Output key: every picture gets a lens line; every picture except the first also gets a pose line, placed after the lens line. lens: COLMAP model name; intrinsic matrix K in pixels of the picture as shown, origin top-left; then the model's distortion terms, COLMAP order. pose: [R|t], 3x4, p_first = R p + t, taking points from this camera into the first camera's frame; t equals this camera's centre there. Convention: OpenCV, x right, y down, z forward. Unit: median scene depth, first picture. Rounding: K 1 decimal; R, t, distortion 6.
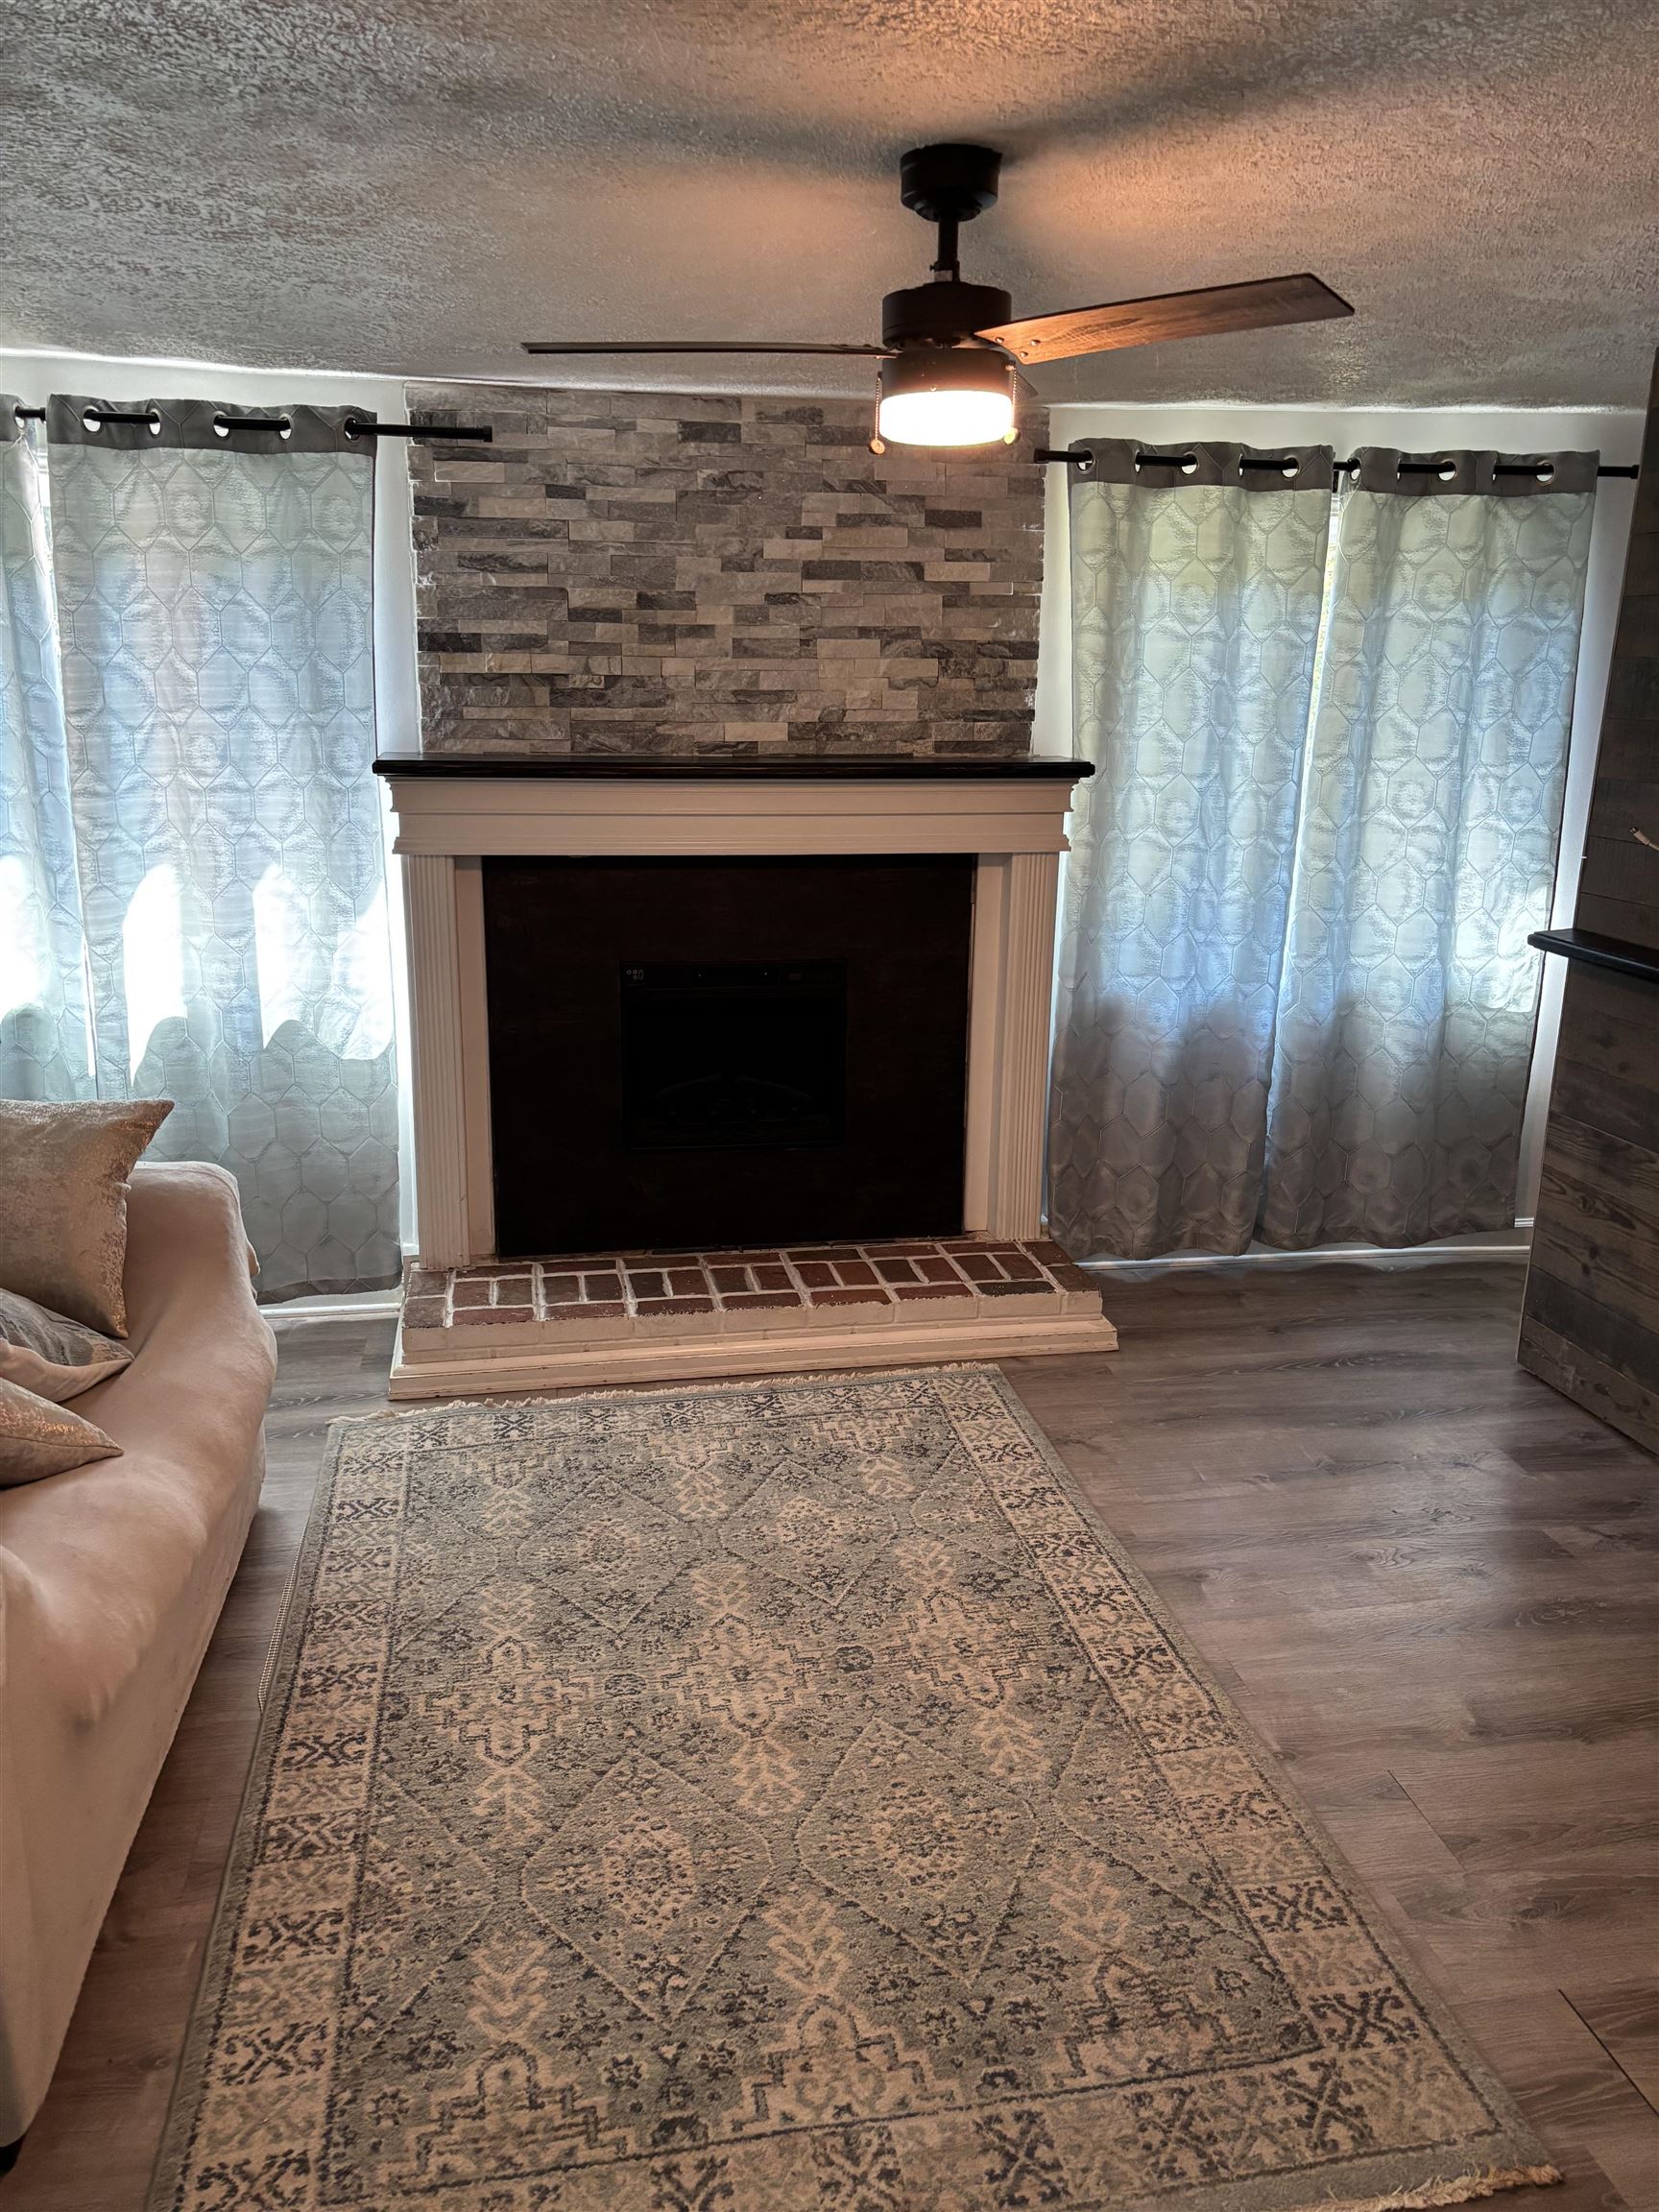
lens RADIAL K [[1685.2, 0, 823.4], [0, 1685.2, 1105.0], [0, 0, 1]] dist [0.030207, -0.033999]
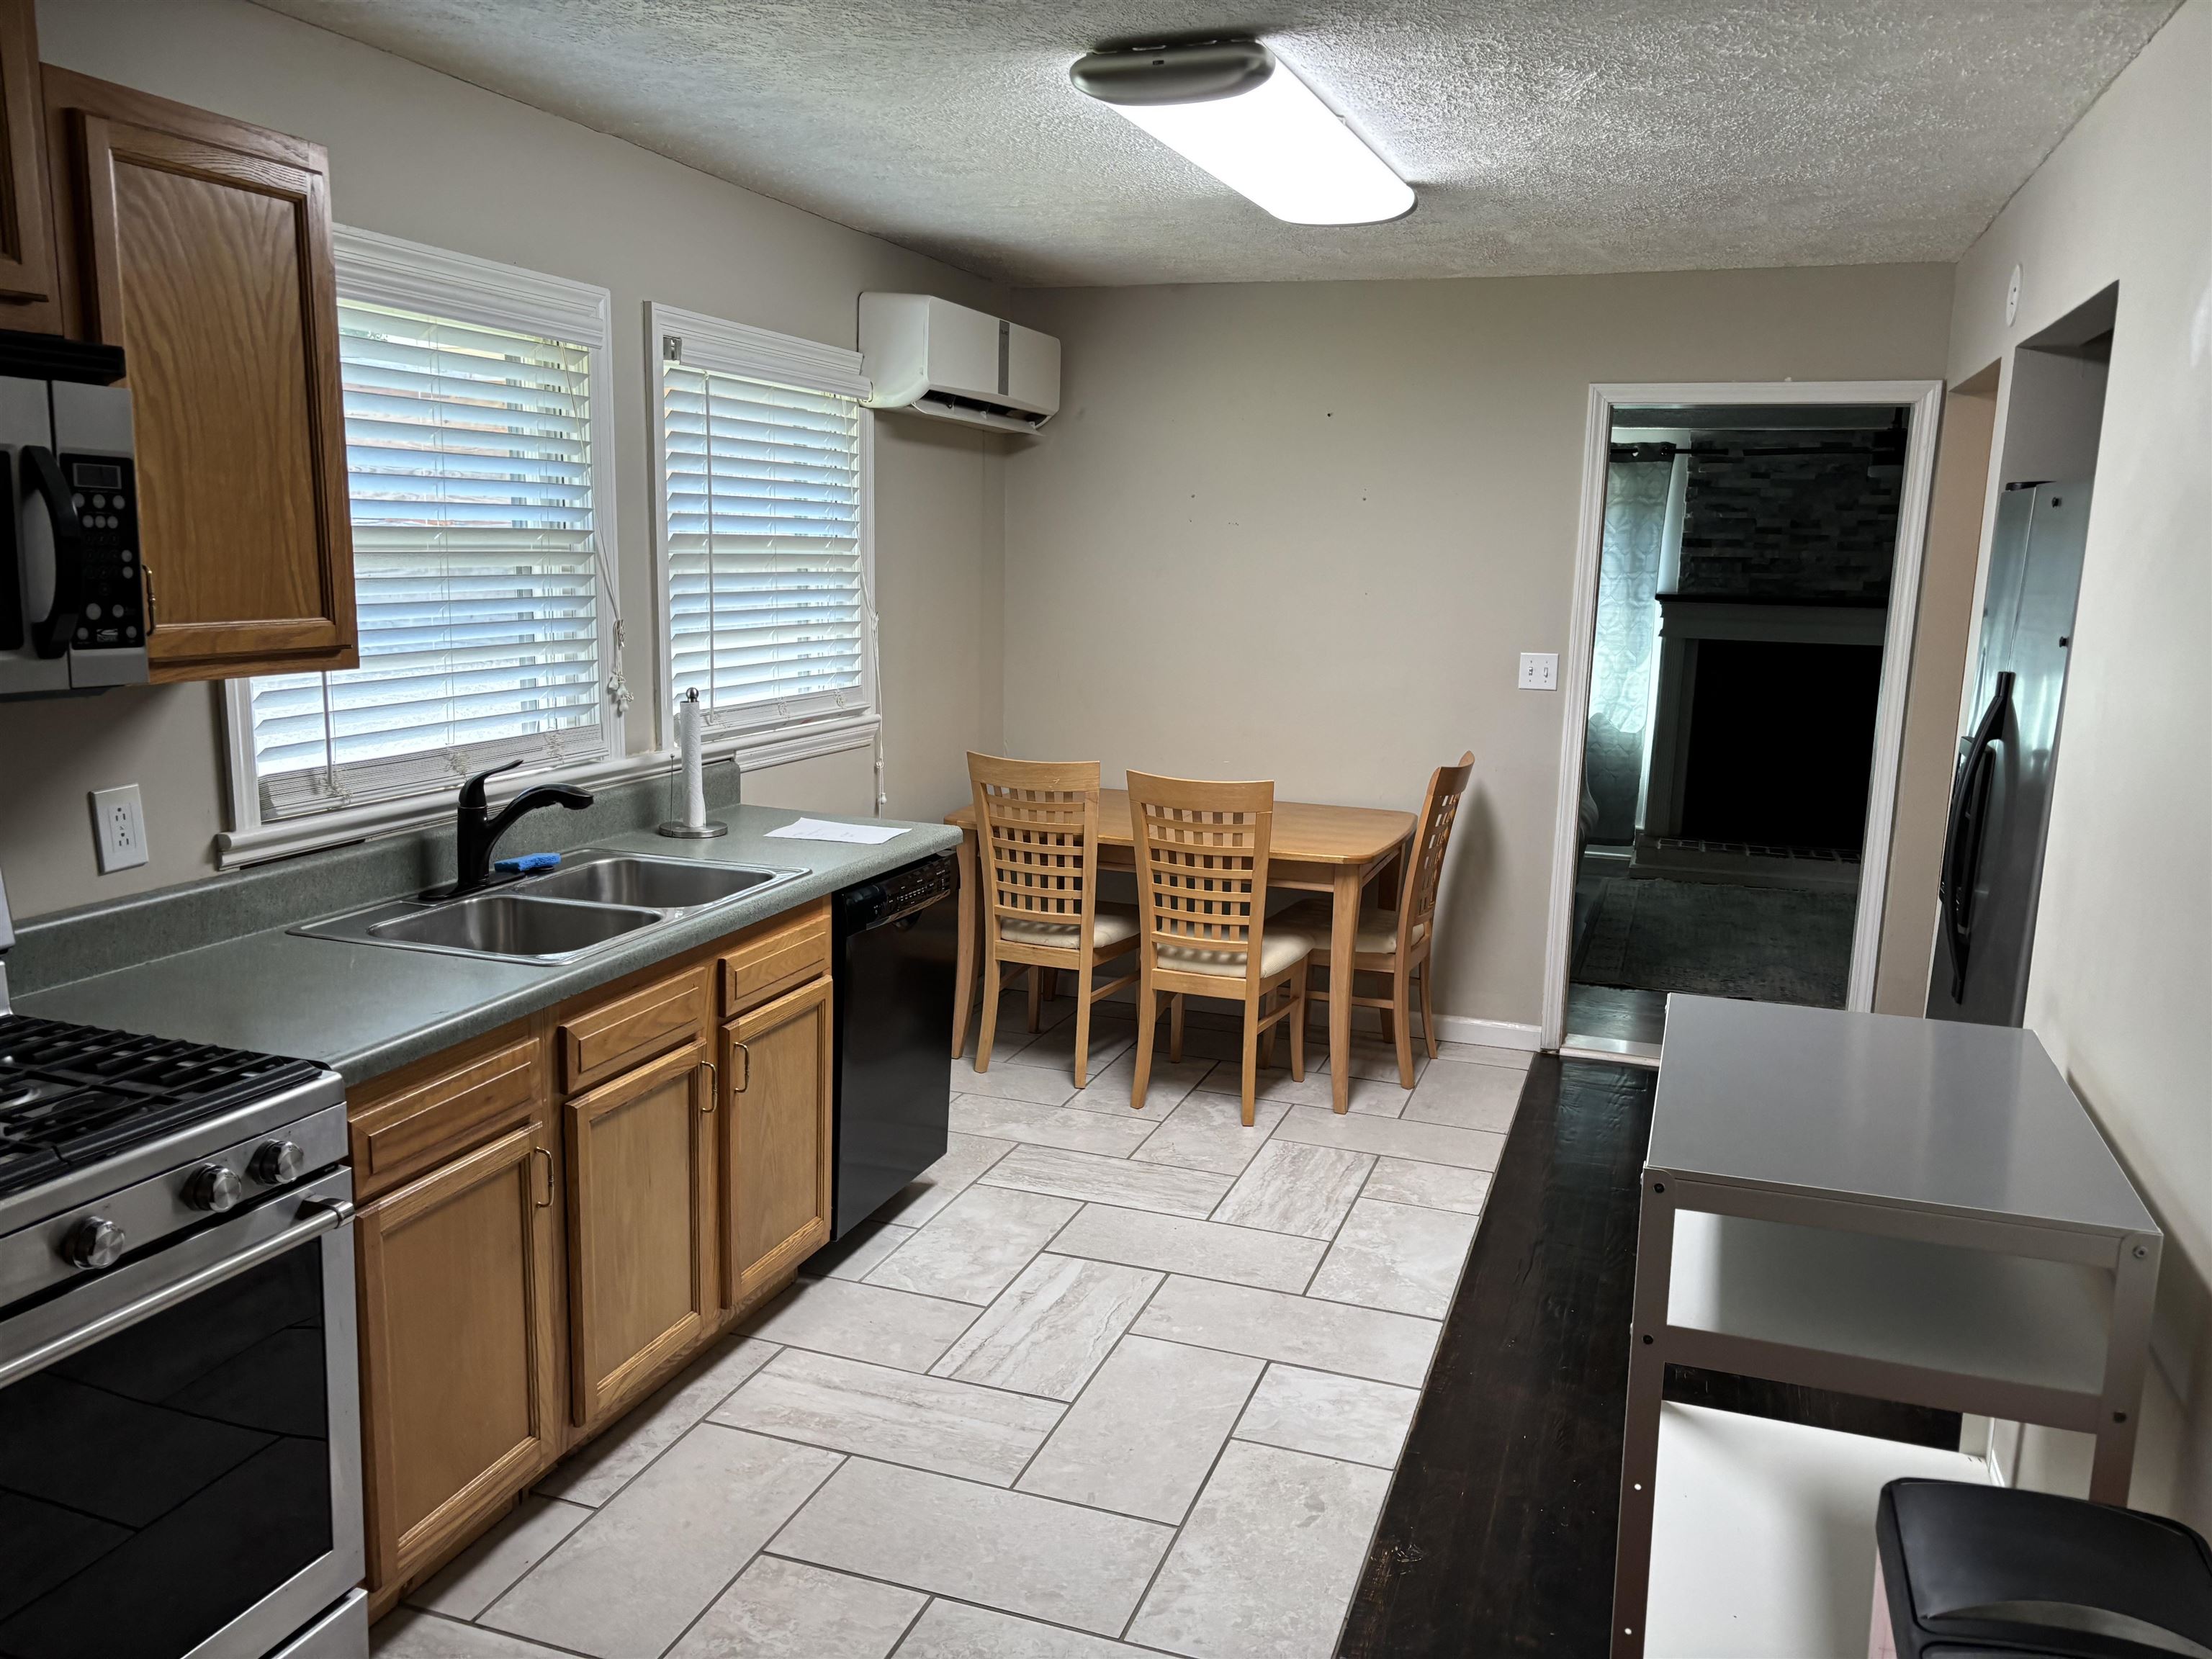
lens RADIAL K [[1685.2, 0, 1118.7], [0, 1685.2, 840.8], [0, 0, 1]] dist [0.030207, -0.033999]
pose [[0.873580, 0.093211, -0.477671, 0.208261], [-0.138887, 0.988420, -0.061124, 0.346938], [0.466442, 0.119739, 0.876410, -1.227239]]
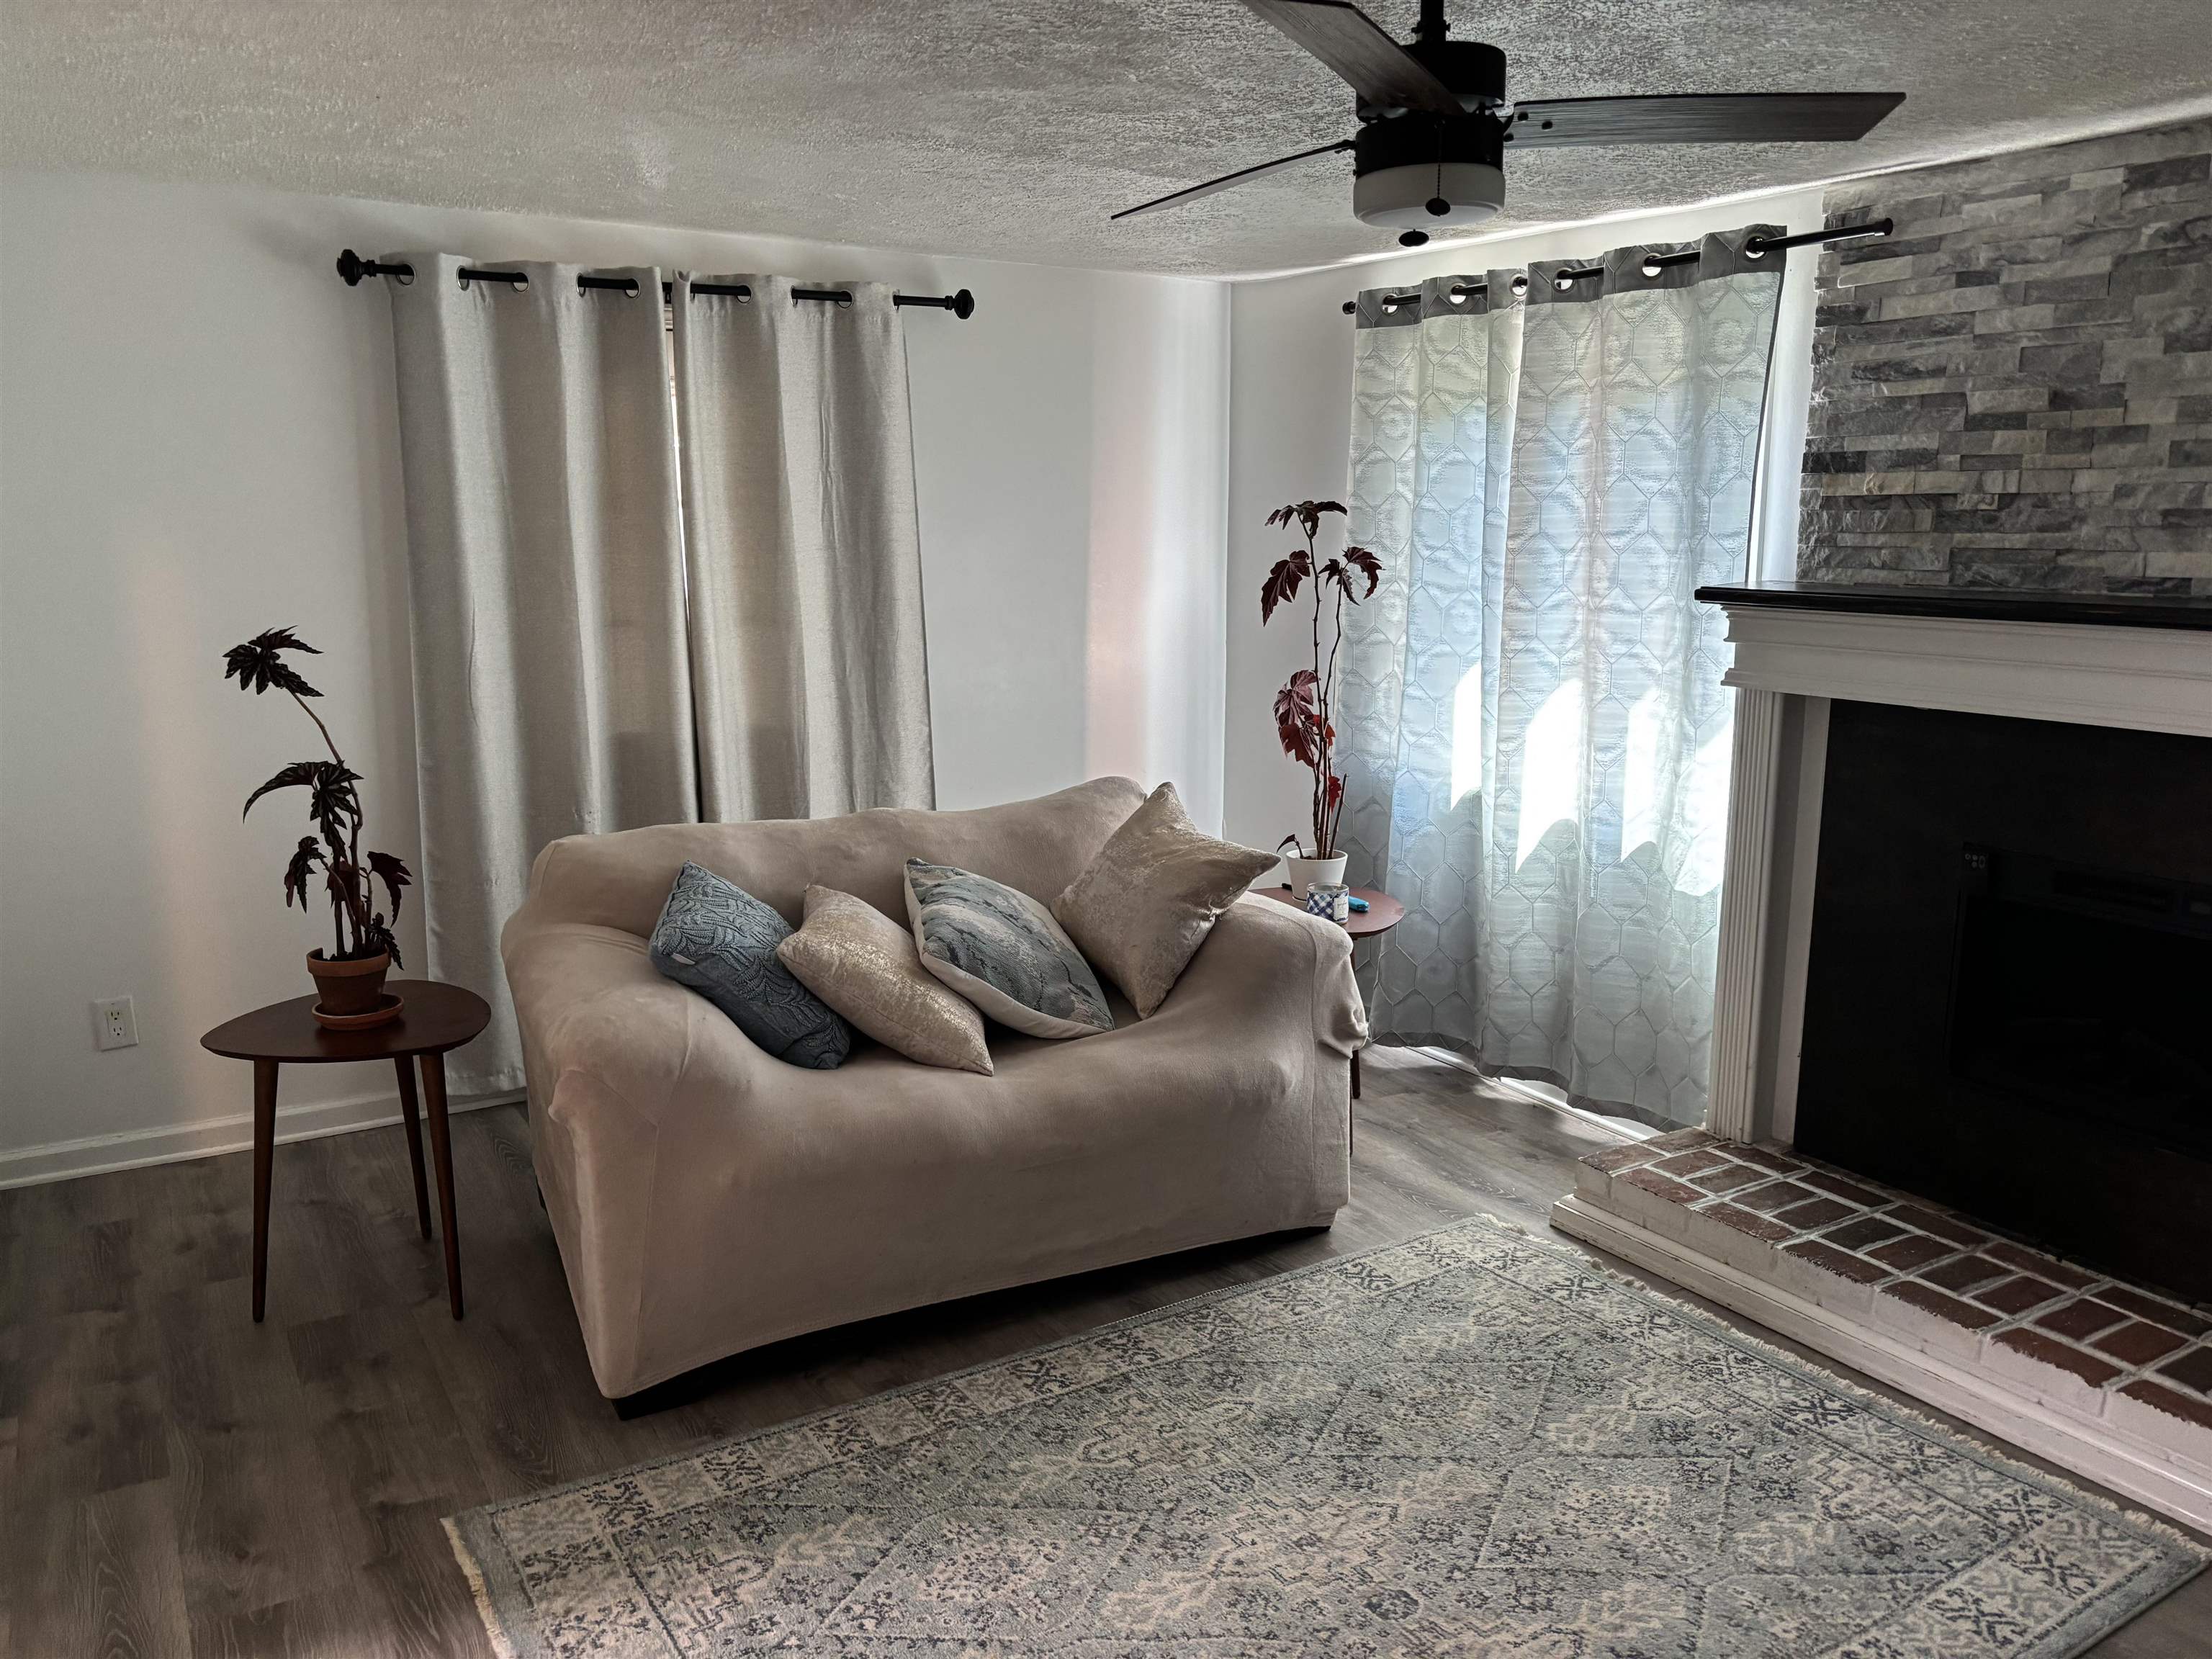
lens RADIAL K [[1685.2, 0, 1090.2], [0, 1685.2, 826.4], [0, 0, 1]] dist [0.030207, -0.033999]
pose [[0.350119, 0.162570, -0.922490, 0.506973], [-0.222787, 0.971016, 0.086565, -0.074537], [0.909825, 0.175211, 0.376190, 0.332893]]
